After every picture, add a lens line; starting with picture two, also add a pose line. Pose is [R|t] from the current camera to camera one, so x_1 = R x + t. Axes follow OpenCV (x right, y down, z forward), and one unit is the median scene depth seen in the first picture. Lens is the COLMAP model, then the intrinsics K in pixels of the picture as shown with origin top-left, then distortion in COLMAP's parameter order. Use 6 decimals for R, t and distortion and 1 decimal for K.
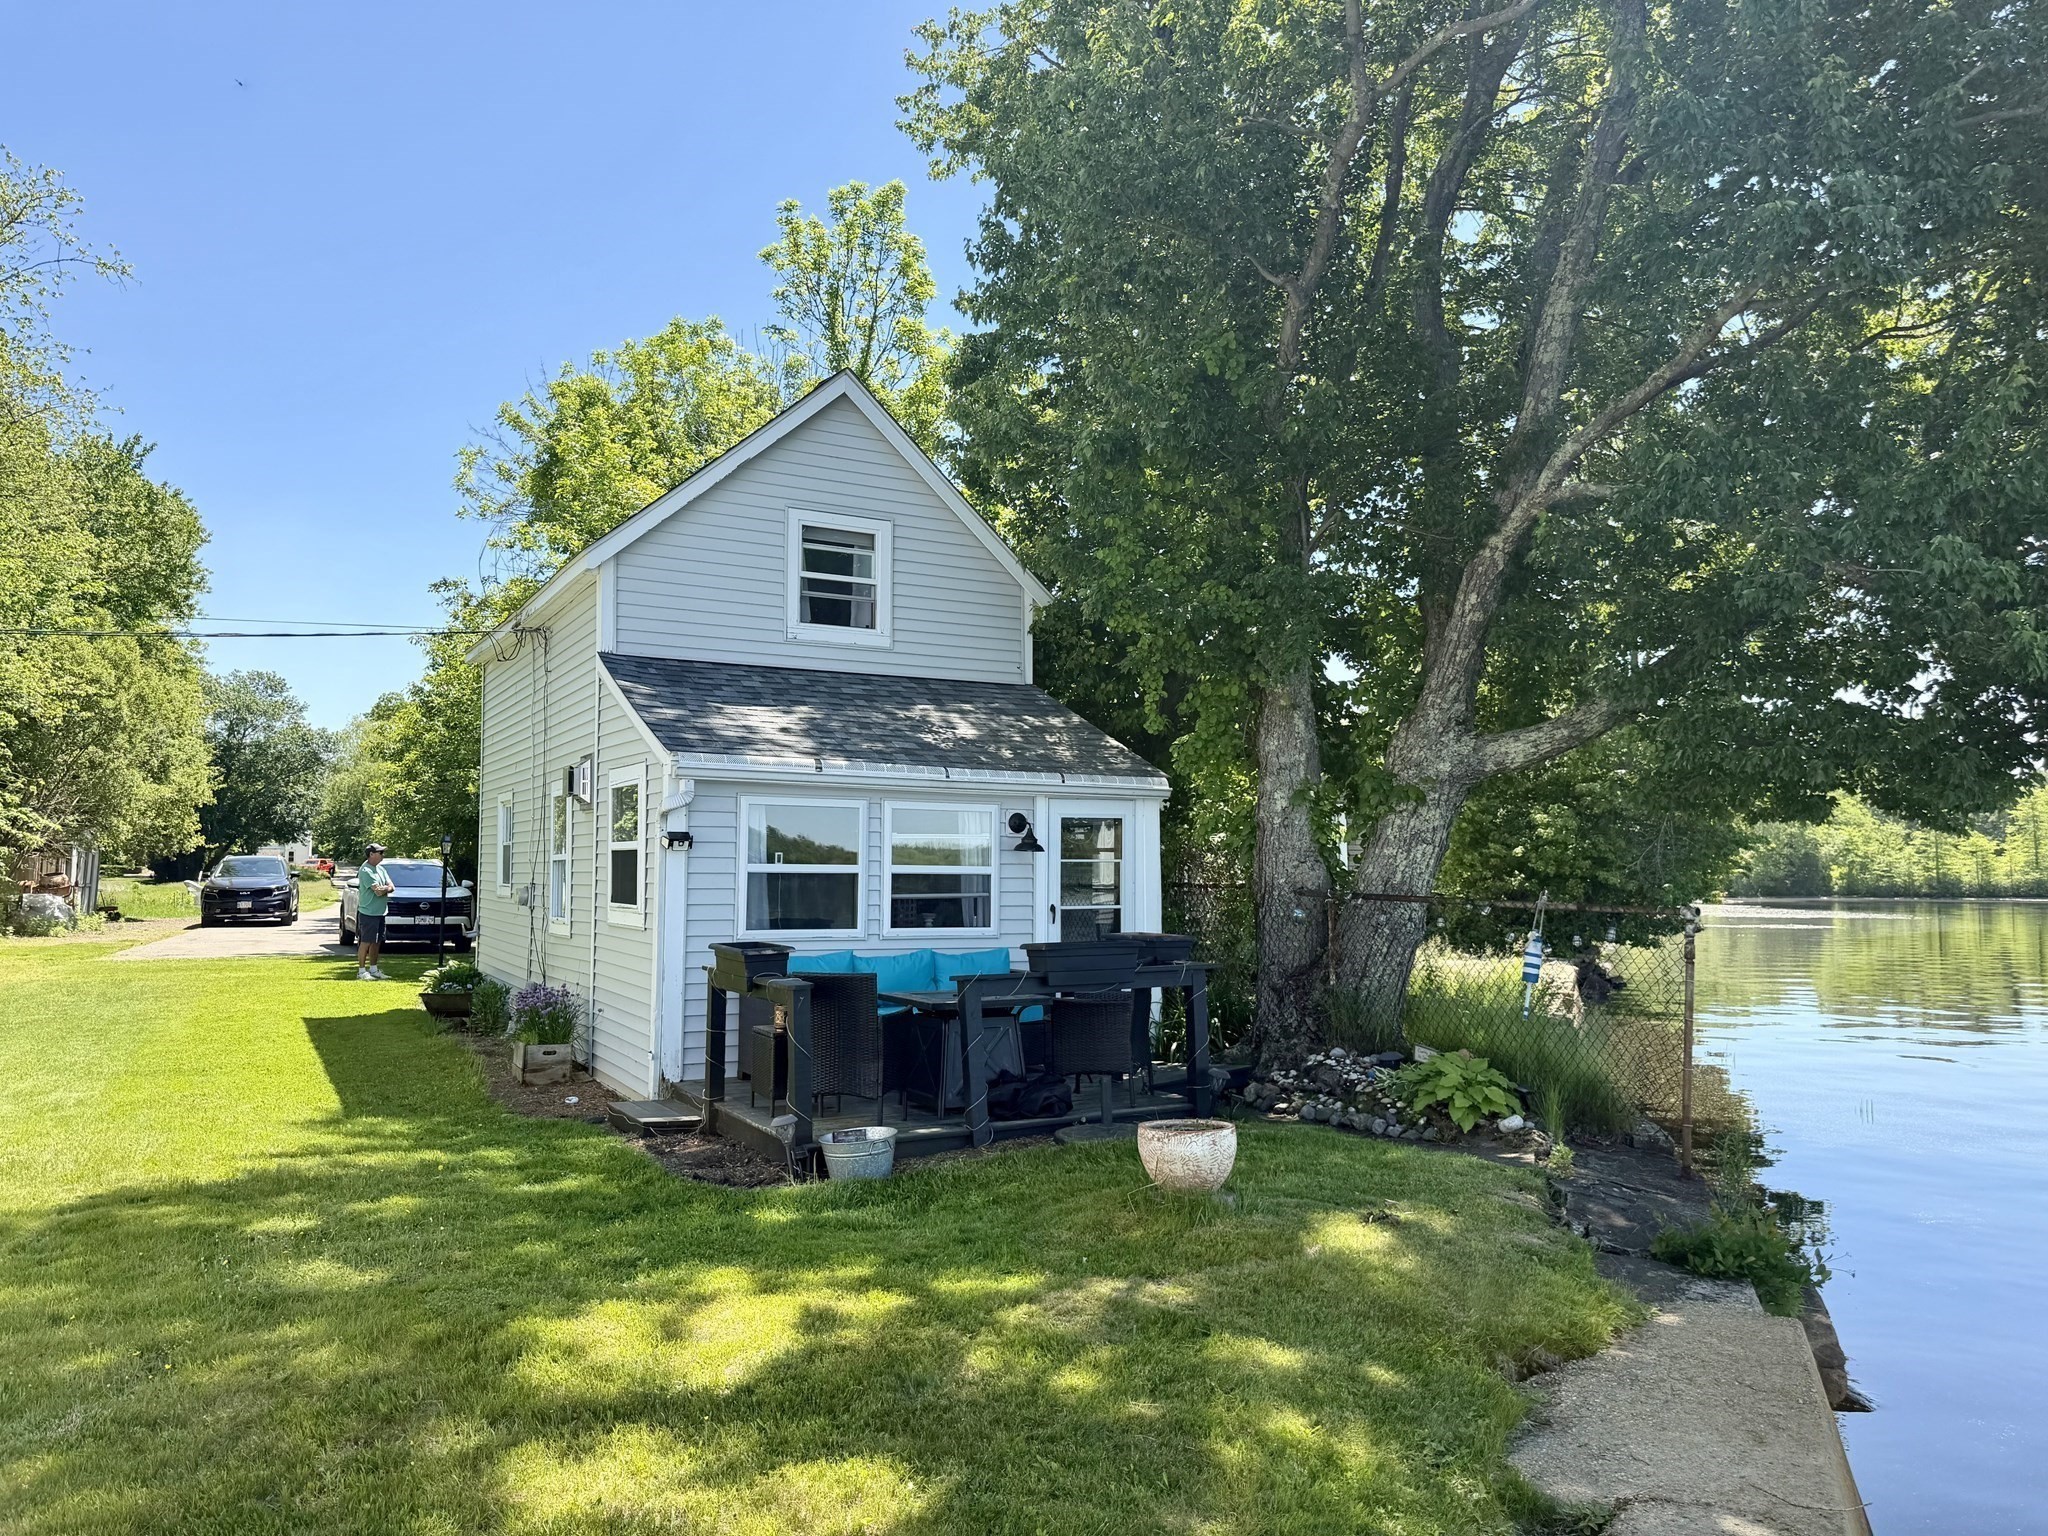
lens RADIAL K [[1437.4, 0, 1025.1], [0, 1437.4, 768.4], [0, 0, 1]] dist [0.003380, -0.000090]
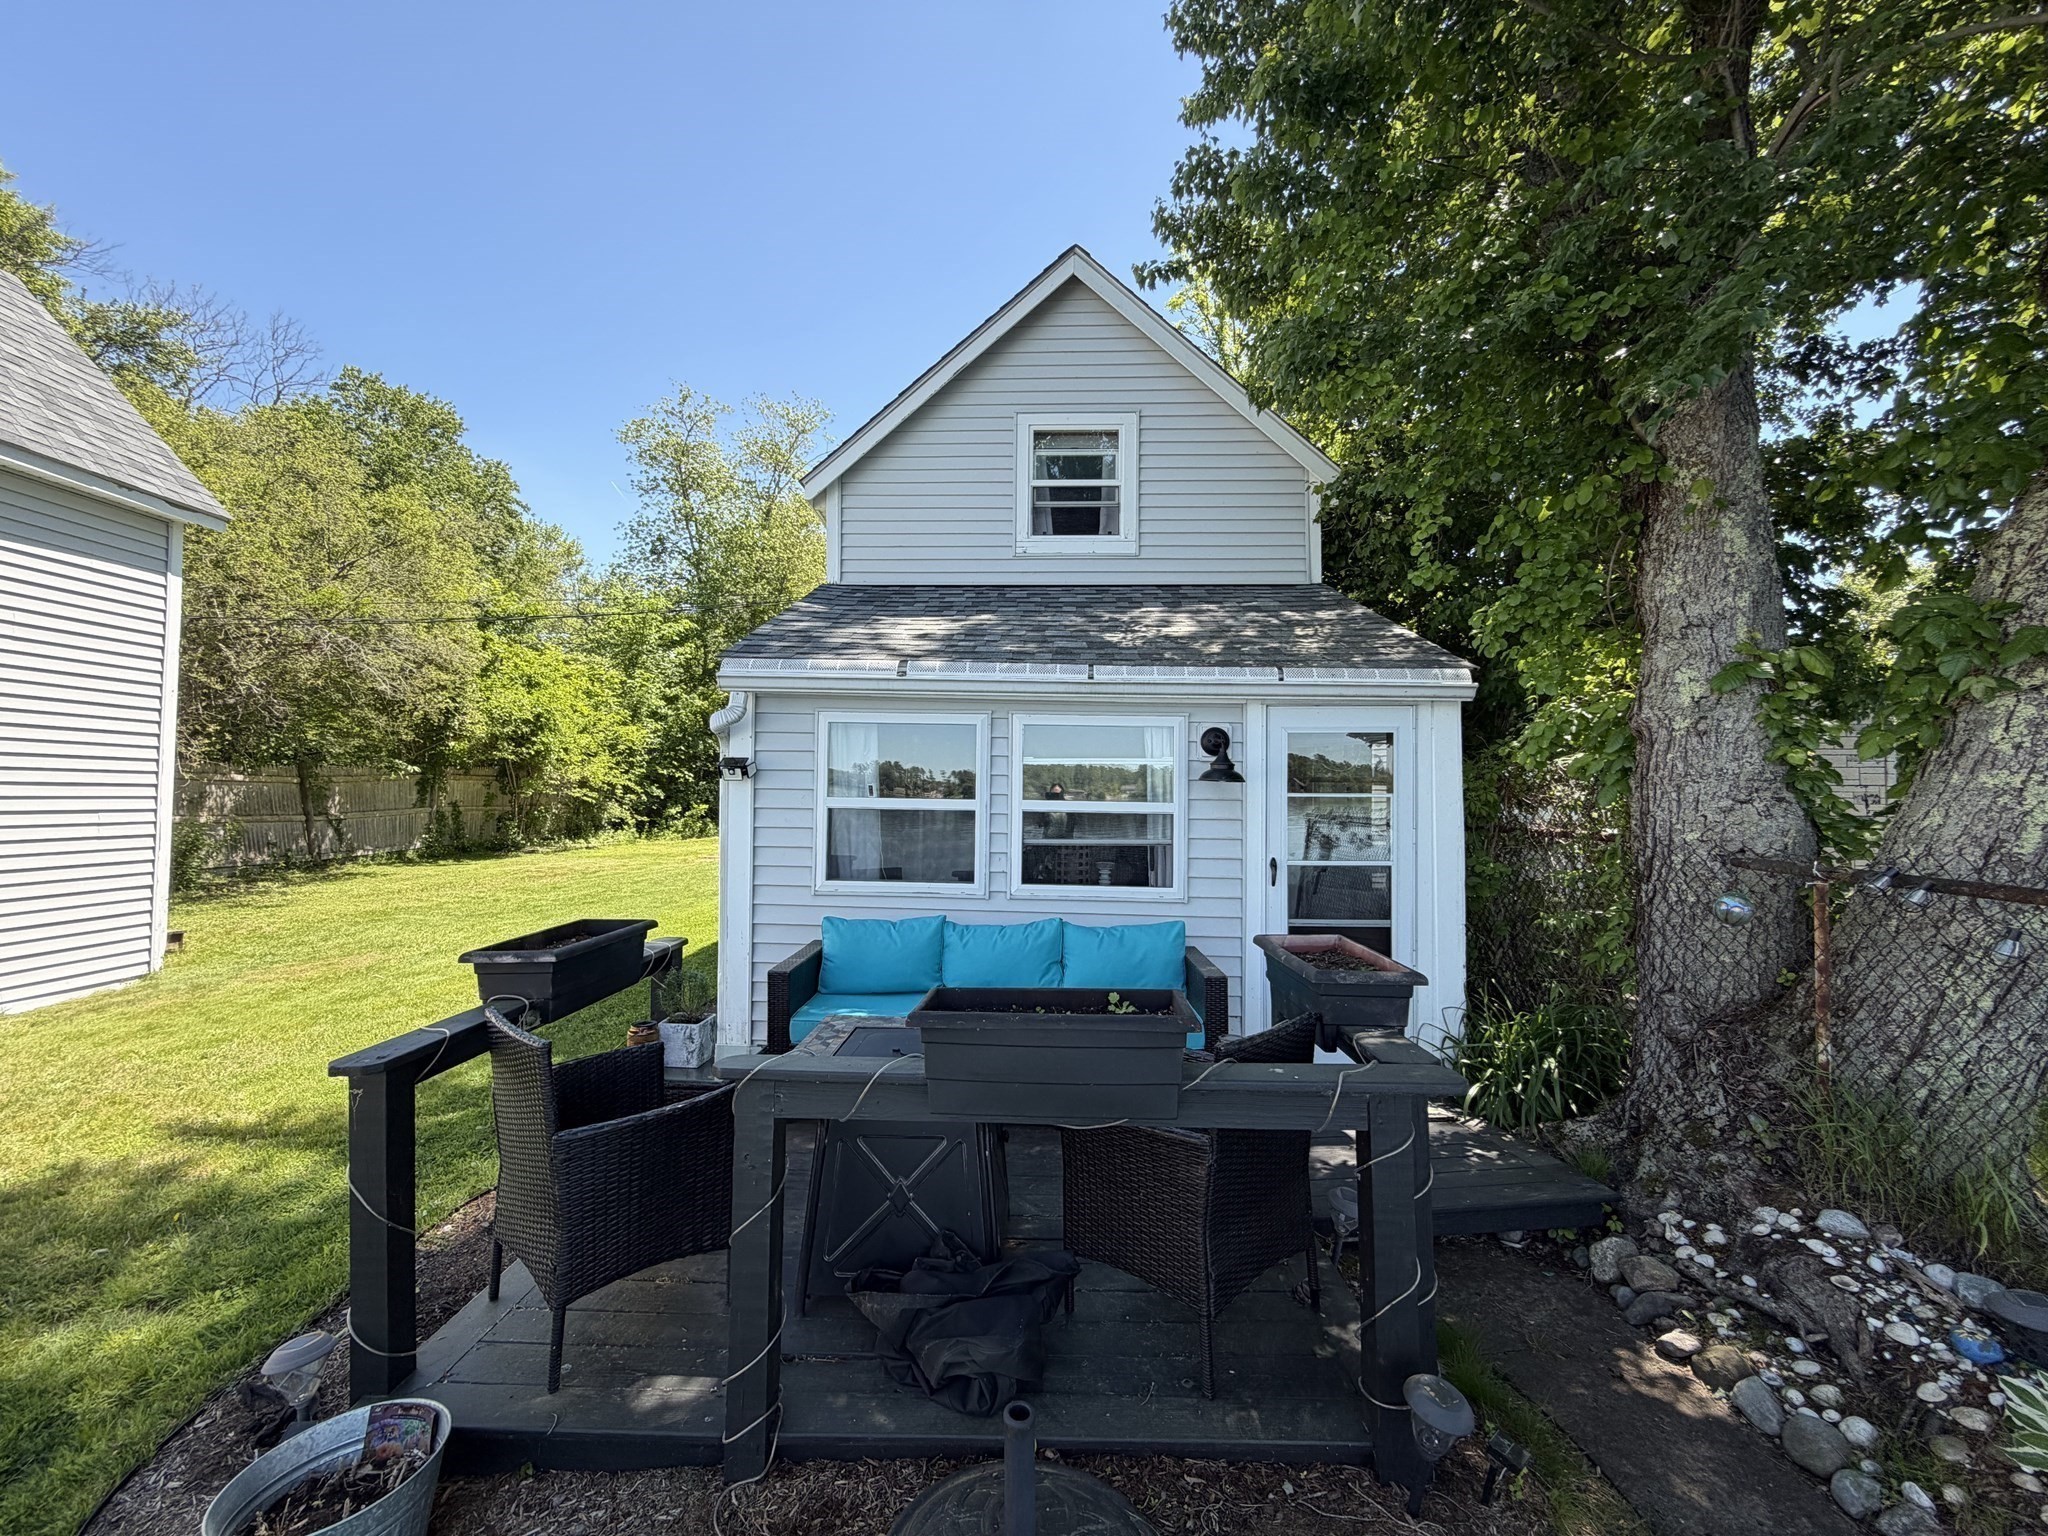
lens RADIAL K [[813.8, 0, 1014.6], [0, 813.8, 772.9], [0, 0, 1]] dist [-0.013548, 0.000939]
pose [[0.858801, -0.007503, -0.512254, 0.115686], [0.030804, 0.998840, 0.037012, 0.036012], [0.511382, -0.047566, 0.858036, 0.613761]]
